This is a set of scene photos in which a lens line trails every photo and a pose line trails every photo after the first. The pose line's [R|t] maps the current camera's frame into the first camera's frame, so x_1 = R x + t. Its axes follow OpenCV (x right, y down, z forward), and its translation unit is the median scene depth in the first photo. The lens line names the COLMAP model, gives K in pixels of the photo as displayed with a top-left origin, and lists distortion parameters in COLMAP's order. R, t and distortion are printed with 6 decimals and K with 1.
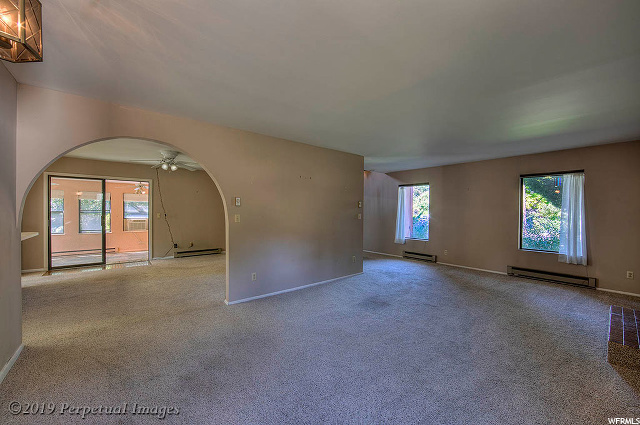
lens RADIAL K [[250.2, 0, 317.5], [0, 250.2, 212.0], [0, 0, 1]] dist [-0.010268, 0.000509]
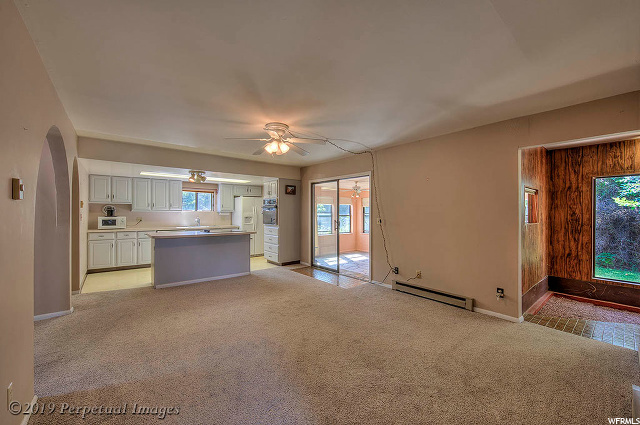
lens RADIAL K [[250.2, 0, 320.0], [0, 250.2, 215.1], [0, 0, 1]] dist [-0.010268, 0.000509]
pose [[-0.006172, 0.001423, -0.999980, 0.066242], [-0.010534, 0.999943, 0.001488, -0.002599], [0.999925, 0.010543, -0.006156, 0.933608]]
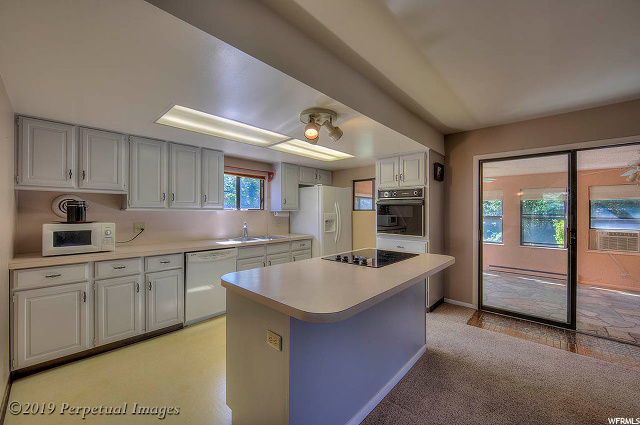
lens RADIAL K [[250.2, 0, 318.7], [0, 250.2, 211.9], [0, 0, 1]] dist [-0.010268, 0.000509]
pose [[0.126911, -0.005568, -0.991898, -0.447661], [-0.010966, 0.999915, -0.007016, -0.006678], [0.991853, 0.011768, 0.126839, 0.451699]]
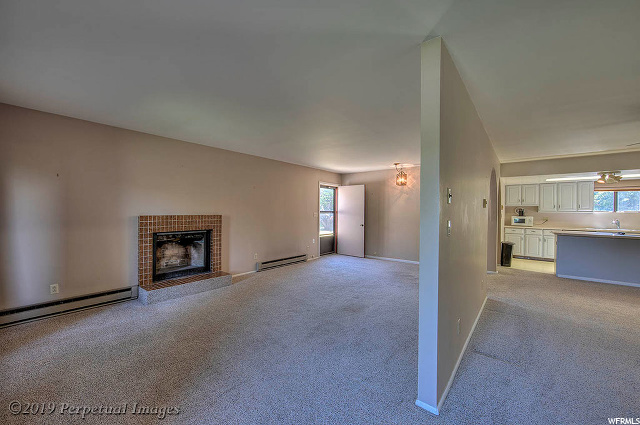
lens RADIAL K [[250.2, 0, 319.5], [0, 250.2, 214.4], [0, 0, 1]] dist [-0.010268, 0.000509]
pose [[-0.982076, -0.012436, -0.188073, 0.324127], [-0.015781, 0.999743, 0.016299, -0.001479], [0.187822, 0.018975, -0.982020, 1.141729]]
